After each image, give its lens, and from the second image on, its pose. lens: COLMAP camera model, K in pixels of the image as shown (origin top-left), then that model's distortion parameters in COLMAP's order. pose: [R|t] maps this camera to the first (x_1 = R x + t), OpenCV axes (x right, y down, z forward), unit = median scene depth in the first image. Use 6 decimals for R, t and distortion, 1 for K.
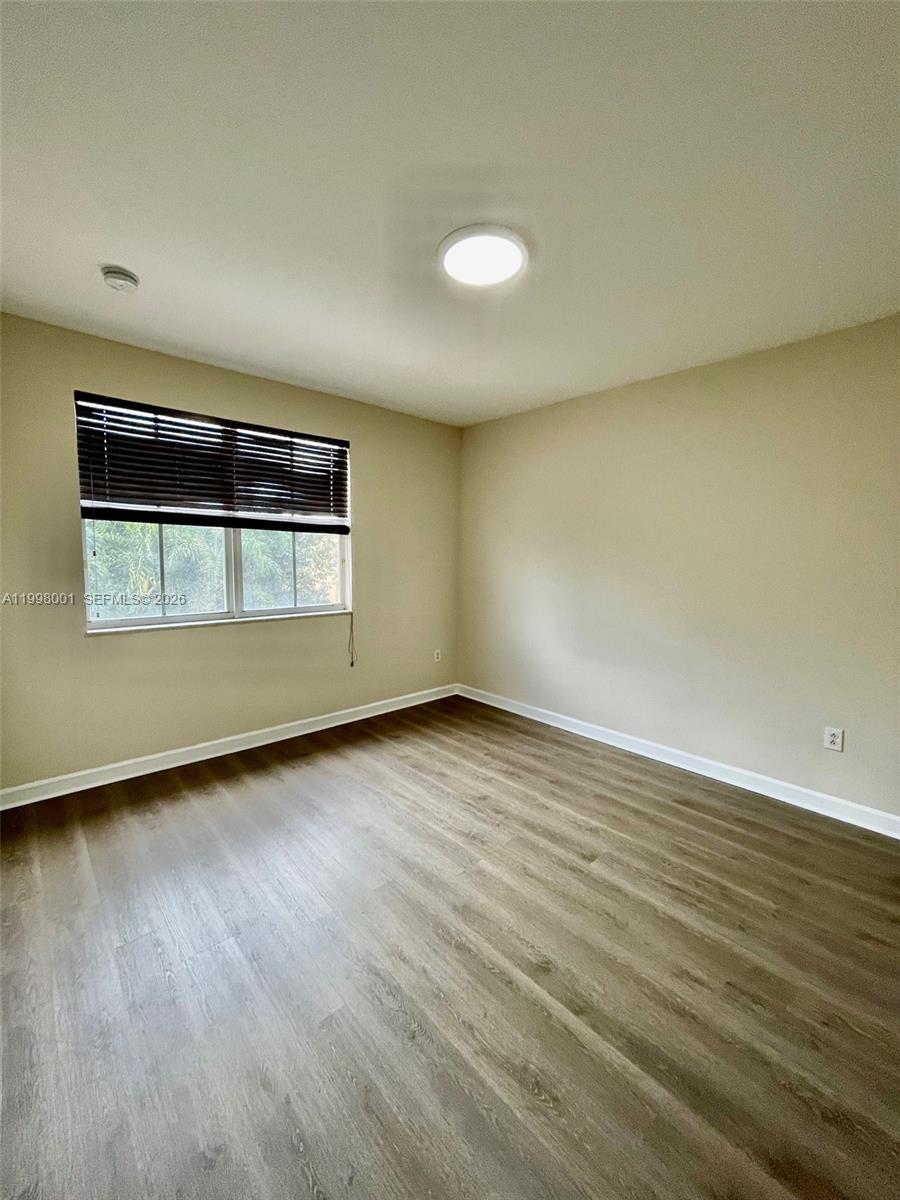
lens RADIAL K [[488.1, 0, 457.2], [0, 488.1, 598.7], [0, 0, 1]] dist [0.003441, 0.000943]
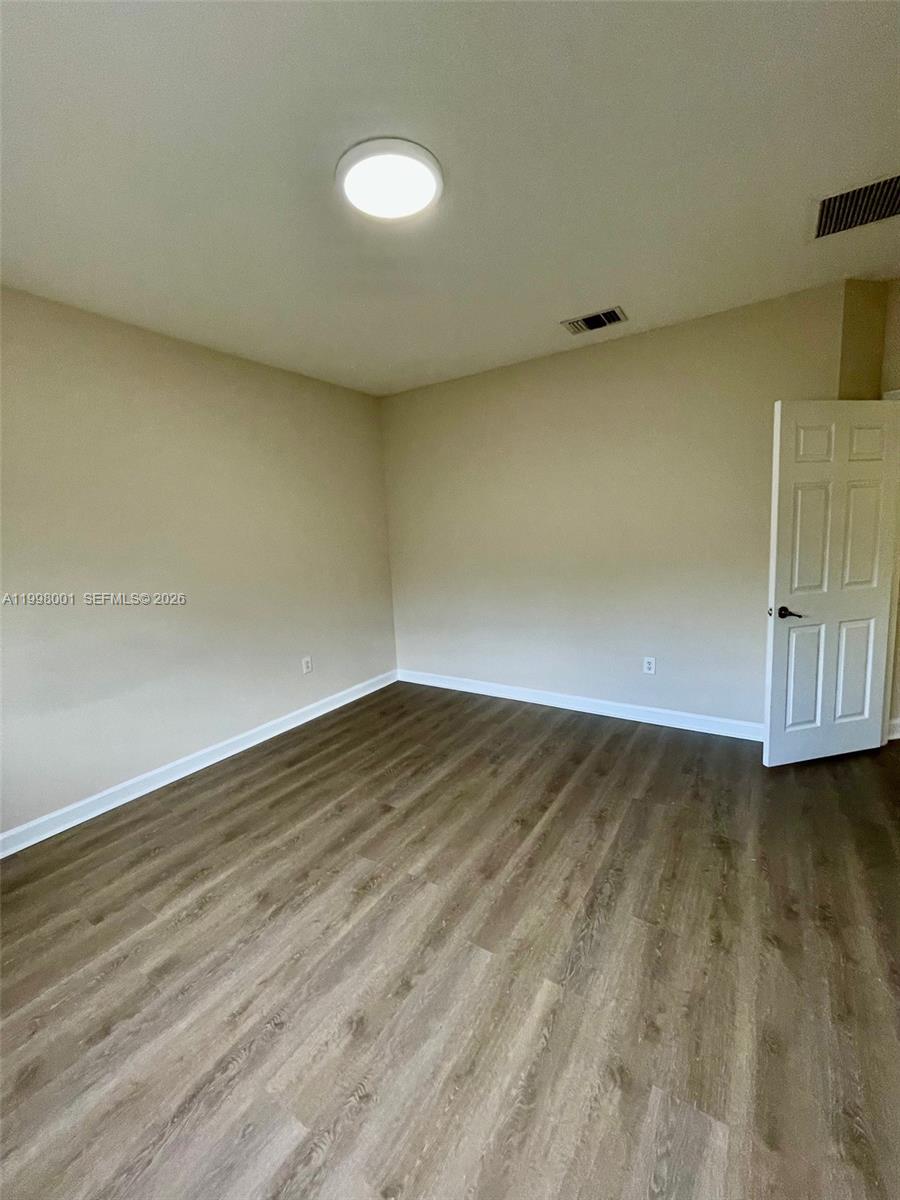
lens RADIAL K [[488.1, 0, 453.4], [0, 488.1, 595.6], [0, 0, 1]] dist [0.003441, 0.000943]
pose [[-0.255141, -0.129393, 0.958207, -0.718671], [0.131077, 0.977228, 0.166864, -0.093037], [-0.957978, 0.168173, -0.232371, 0.986924]]
